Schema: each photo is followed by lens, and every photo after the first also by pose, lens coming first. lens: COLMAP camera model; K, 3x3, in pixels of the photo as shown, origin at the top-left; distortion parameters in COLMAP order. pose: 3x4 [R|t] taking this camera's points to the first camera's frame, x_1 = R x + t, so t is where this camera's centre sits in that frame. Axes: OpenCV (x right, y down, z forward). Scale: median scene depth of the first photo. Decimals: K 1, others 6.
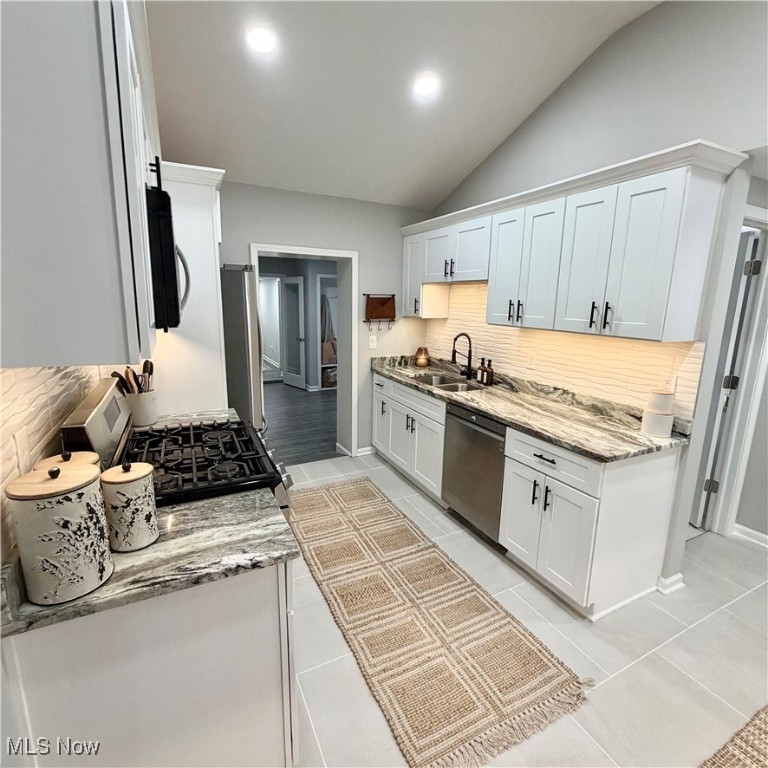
lens RADIAL K [[406.5, 0, 381.0], [0, 406.5, 379.3], [0, 0, 1]] dist [0.002950, -0.000489]
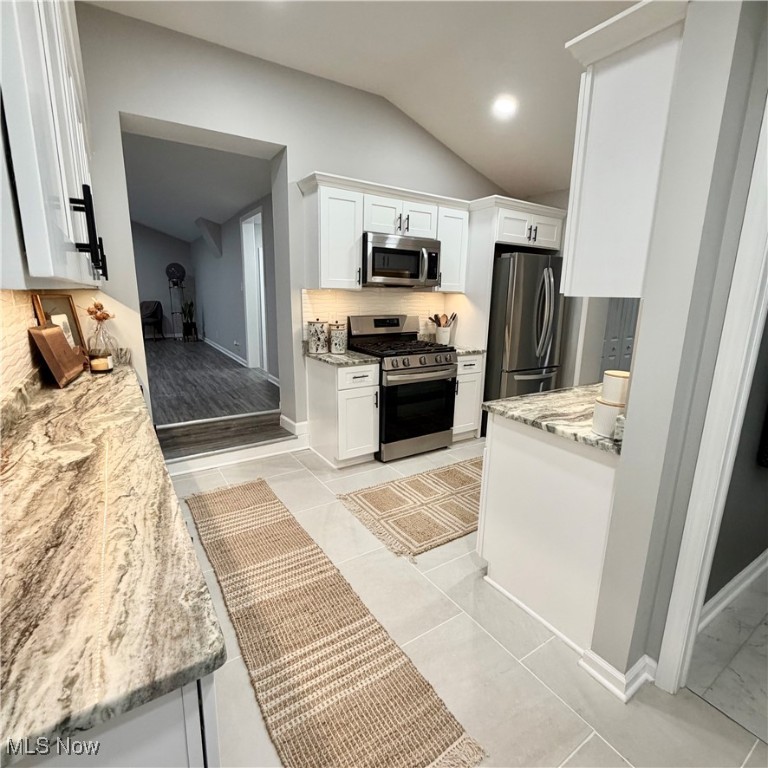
lens RADIAL K [[406.5, 0, 381.4], [0, 406.5, 383.8], [0, 0, 1]] dist [0.002950, -0.000489]
pose [[0.116661, 0.209177, -0.970894, 1.172754], [-0.209672, 0.960723, 0.181792, 0.005428], [0.970787, 0.182361, 0.155937, 0.441036]]
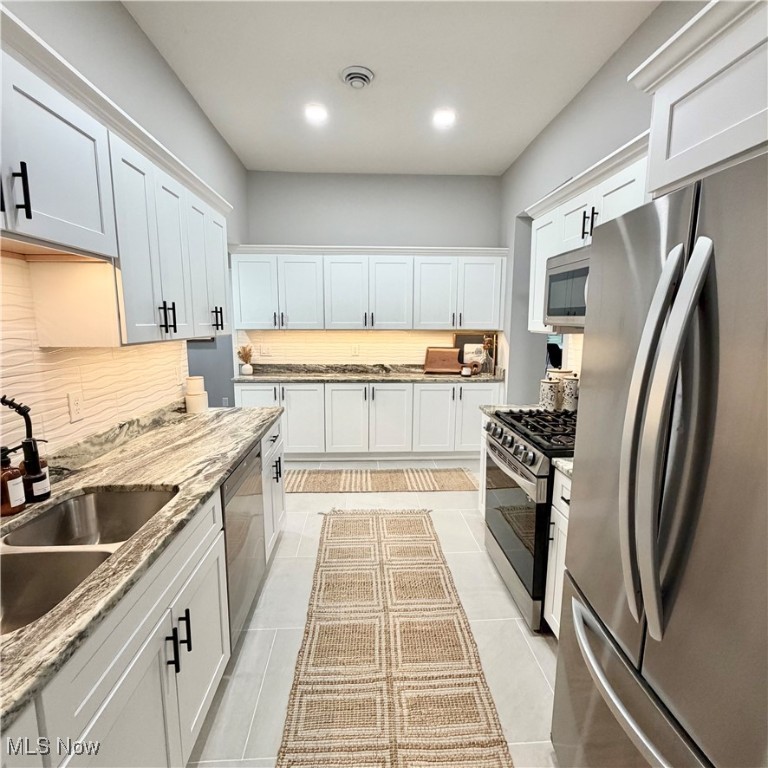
lens RADIAL K [[406.5, 0, 381.4], [0, 406.5, 382.1], [0, 0, 1]] dist [0.002950, -0.000489]
pose [[-0.920186, -0.070692, 0.385045, -0.302616], [0.064873, 0.942427, 0.328058, -0.299444], [-0.386068, 0.326854, -0.862623, 1.670570]]
